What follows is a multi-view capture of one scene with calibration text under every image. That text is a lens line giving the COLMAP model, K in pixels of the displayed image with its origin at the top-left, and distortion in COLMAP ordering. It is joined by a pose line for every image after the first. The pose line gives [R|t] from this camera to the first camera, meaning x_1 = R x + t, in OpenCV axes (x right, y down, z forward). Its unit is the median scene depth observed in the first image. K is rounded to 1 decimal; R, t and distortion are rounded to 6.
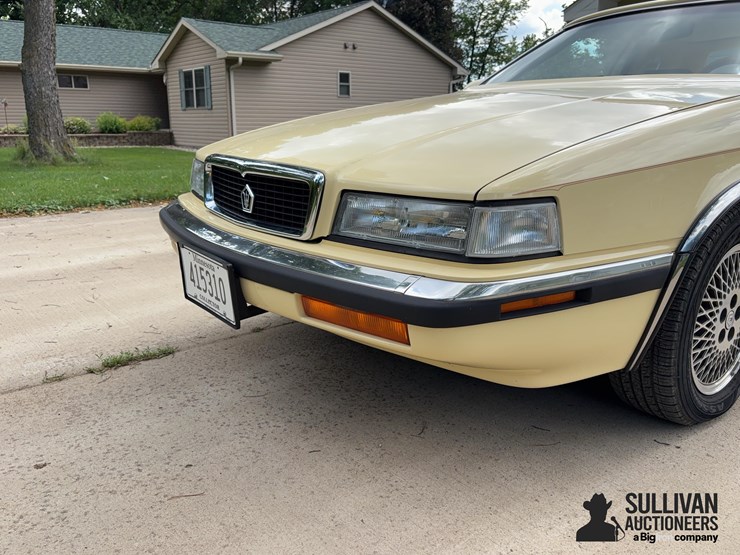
lens RADIAL K [[611.5, 0, 369.8], [0, 611.5, 280.3], [0, 0, 1]] dist [0.043011, -0.050583]
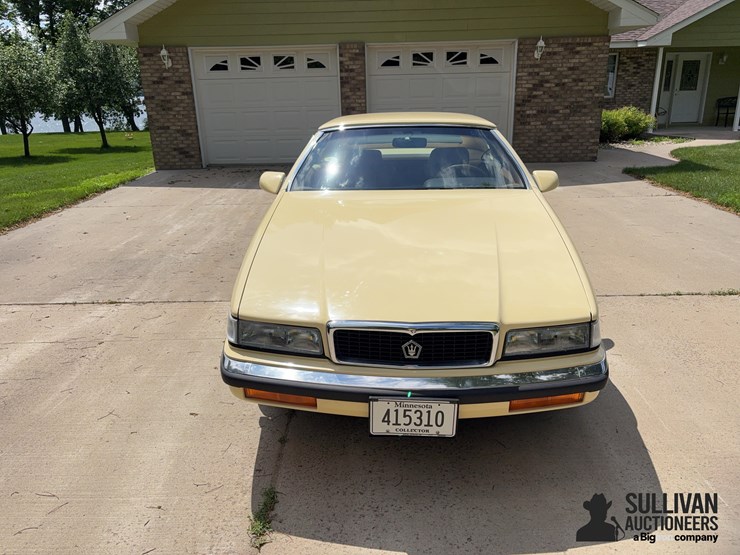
lens RADIAL K [[565.2, 0, 372.0], [0, 565.2, 270.2], [0, 0, 1]] dist [0.036654, -0.036288]
pose [[0.642200, -0.250536, 0.724439, -1.129187], [0.217599, 0.965785, 0.141105, -0.500911], [-0.735004, 0.067020, 0.674743, 0.186120]]
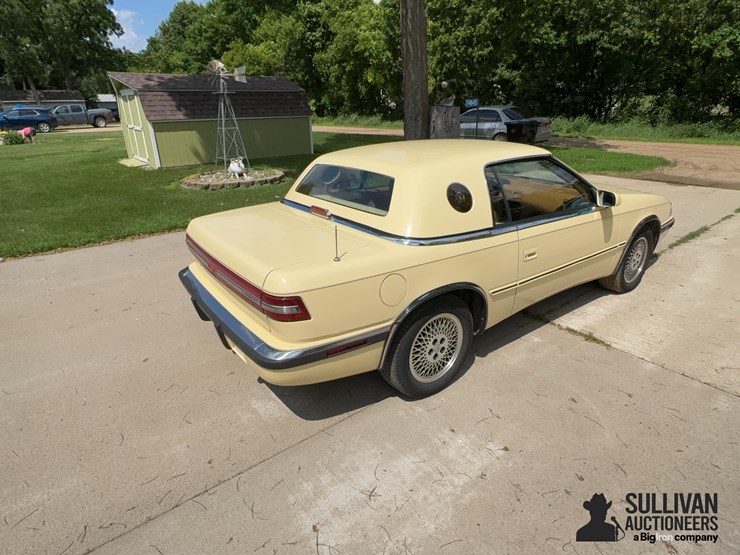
lens RADIAL K [[433.9, 0, 366.7], [0, 433.9, 278.8], [0, 0, 1]] dist [-0.000636, 0.005055]
pose [[-0.999714, 0.007683, 0.022652, 1.321734], [0.019706, 0.801297, 0.597943, -1.456068], [-0.013557, 0.598218, -0.801219, 3.661467]]
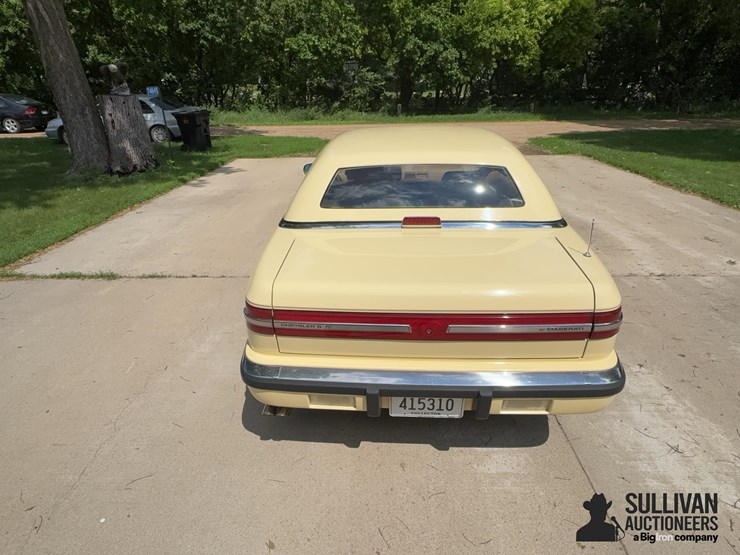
lens RADIAL K [[433.9, 0, 367.5], [0, 433.9, 276.2], [0, 0, 1]] dist [-0.000636, 0.005055]
pose [[-0.654600, 0.312838, -0.688209, 2.610542], [-0.177823, 0.821097, 0.542383, -1.240879], [0.734764, 0.477423, -0.481860, 2.804608]]
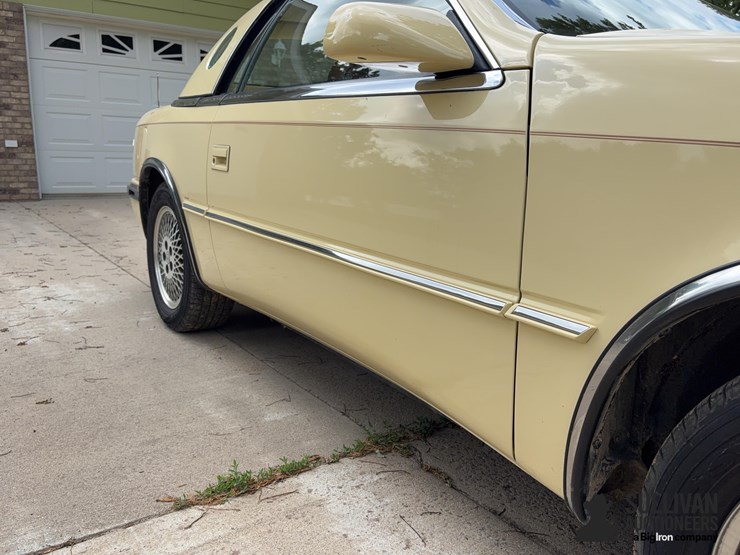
lens RADIAL K [[611.5, 0, 370.5], [0, 611.5, 278.9], [0, 0, 1]] dist [0.043011, -0.050583]
pose [[0.063239, -0.203577, 0.977014, -0.342273], [0.228275, 0.955971, 0.184417, -0.492765], [-0.971541, 0.211365, 0.106927, 1.979571]]
